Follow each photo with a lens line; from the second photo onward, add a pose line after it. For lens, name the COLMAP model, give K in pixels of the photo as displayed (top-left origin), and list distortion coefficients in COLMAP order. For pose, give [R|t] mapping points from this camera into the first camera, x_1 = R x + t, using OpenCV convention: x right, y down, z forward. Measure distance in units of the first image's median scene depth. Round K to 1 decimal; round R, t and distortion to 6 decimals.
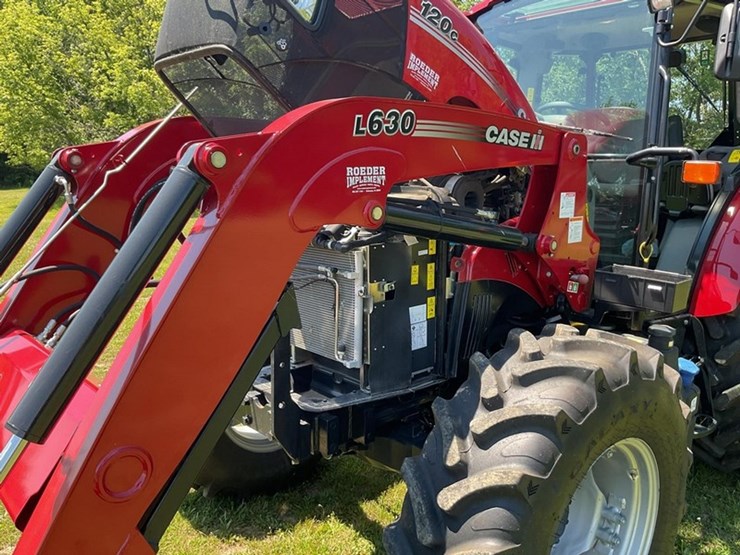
lens RADIAL K [[613.0, 0, 366.7], [0, 613.0, 279.3], [0, 0, 1]] dist [0.077631, -0.152595]
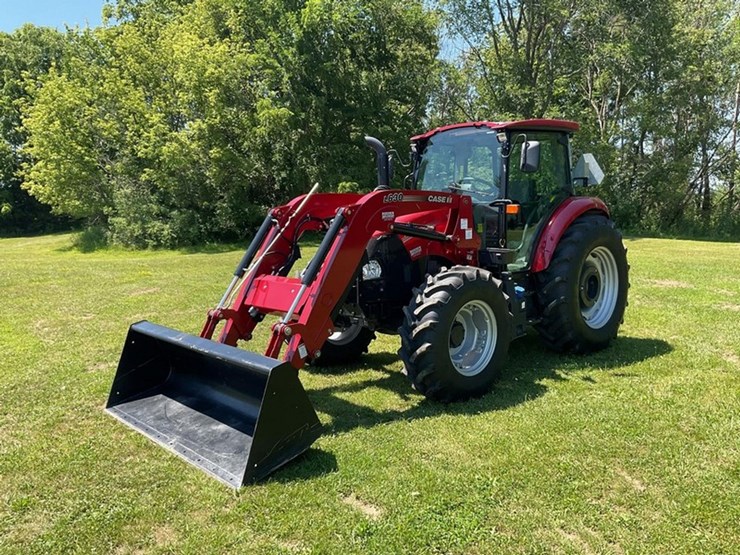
lens RADIAL K [[613.0, 0, 366.7], [0, 613.0, 279.3], [0, 0, 1]] dist [0.077631, -0.152595]
pose [[0.999258, -0.034959, 0.016171, -0.145727], [0.035859, 0.997604, -0.059165, 0.290065], [-0.014063, 0.059701, 0.998117, -1.792385]]
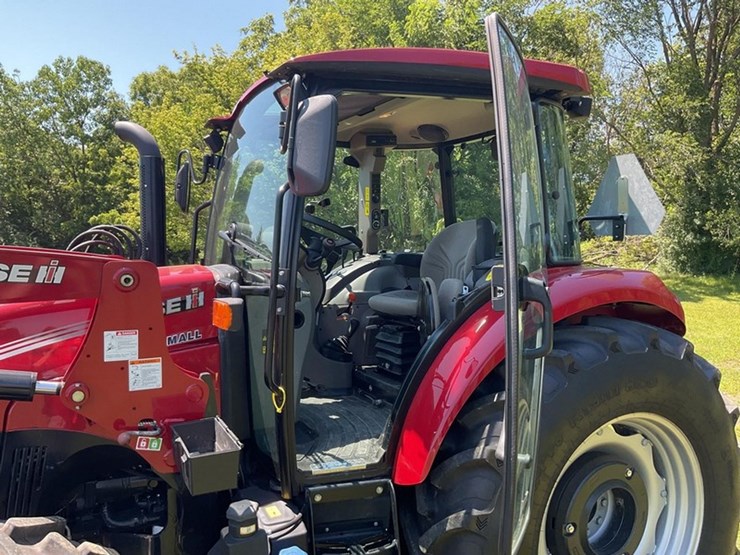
lens RADIAL K [[615.7, 0, 367.1], [0, 615.7, 276.7], [0, 0, 1]] dist [0.075701, -0.132569]
pose [[0.964916, 0.009682, -0.262382, 1.050955], [-0.042044, 0.992122, -0.118006, -0.154715], [0.259172, 0.124898, 0.957721, 0.325137]]
